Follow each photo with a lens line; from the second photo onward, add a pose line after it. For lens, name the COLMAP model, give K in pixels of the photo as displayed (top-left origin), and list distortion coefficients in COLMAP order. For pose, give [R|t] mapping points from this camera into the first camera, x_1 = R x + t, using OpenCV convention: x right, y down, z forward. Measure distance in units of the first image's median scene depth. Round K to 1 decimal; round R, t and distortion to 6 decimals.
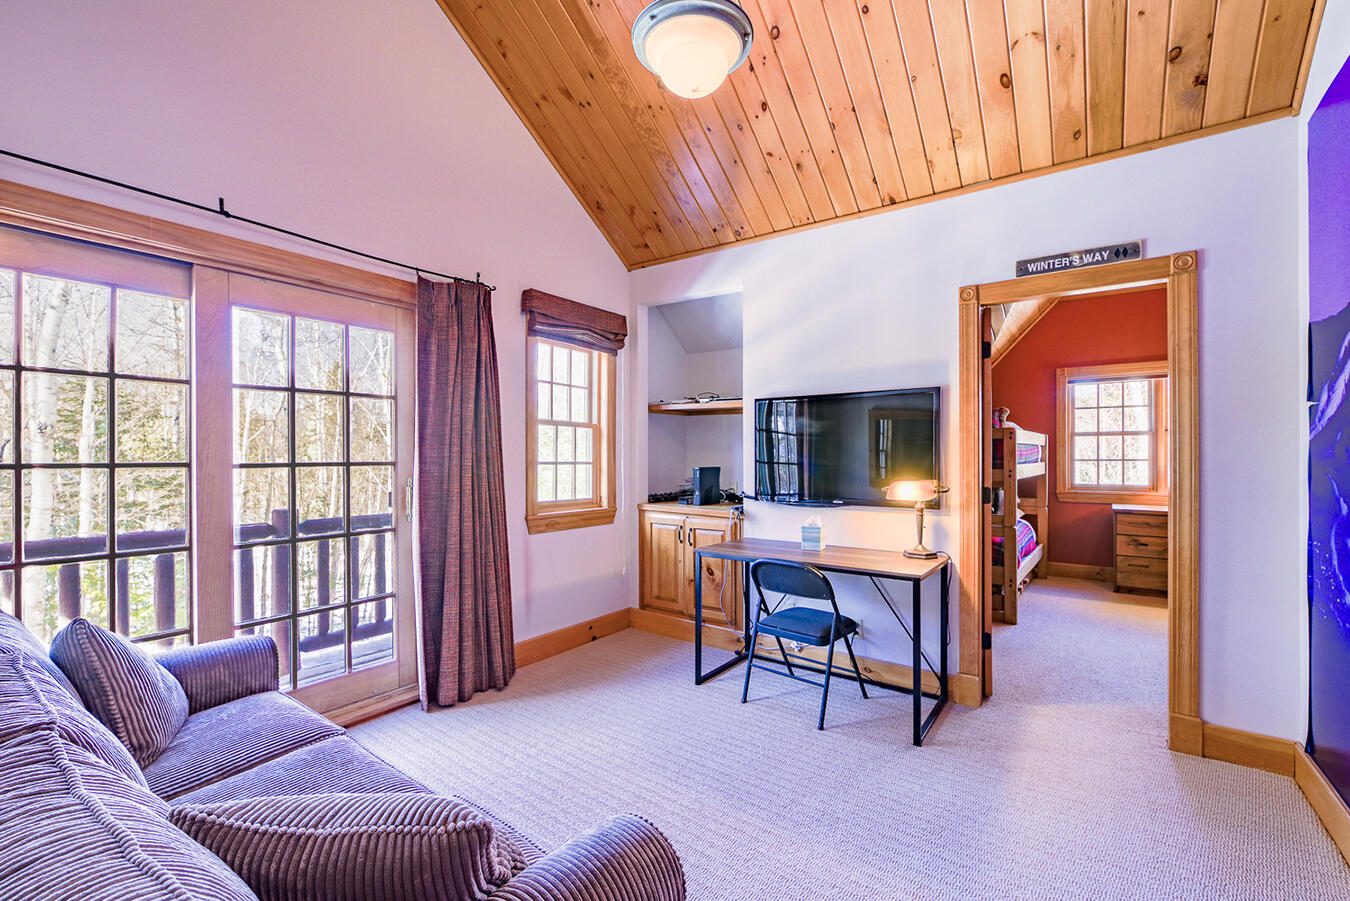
lens RADIAL K [[587.0, 0, 683.1], [0, 587.0, 458.7], [0, 0, 1]] dist [-0.003476, 0.000472]
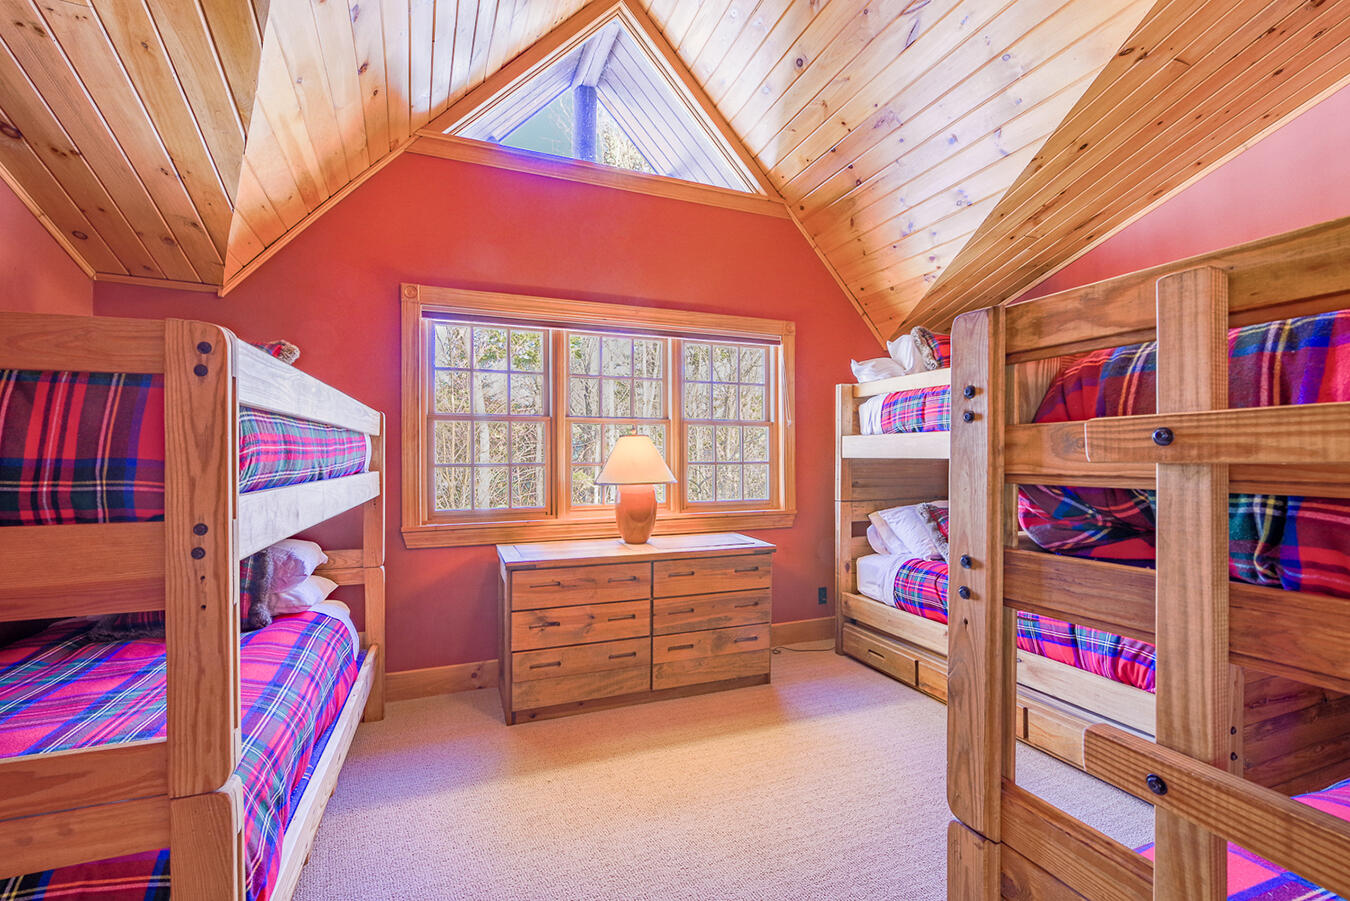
lens RADIAL K [[587.0, 0, 671.5], [0, 587.0, 457.1], [0, 0, 1]] dist [-0.003476, 0.000472]
pose [[0.542248, 0.001922, 0.840216, 0.359200], [0.002551, 0.999989, -0.003933, -0.002929], [-0.840215, 0.004276, 0.542237, 0.564254]]
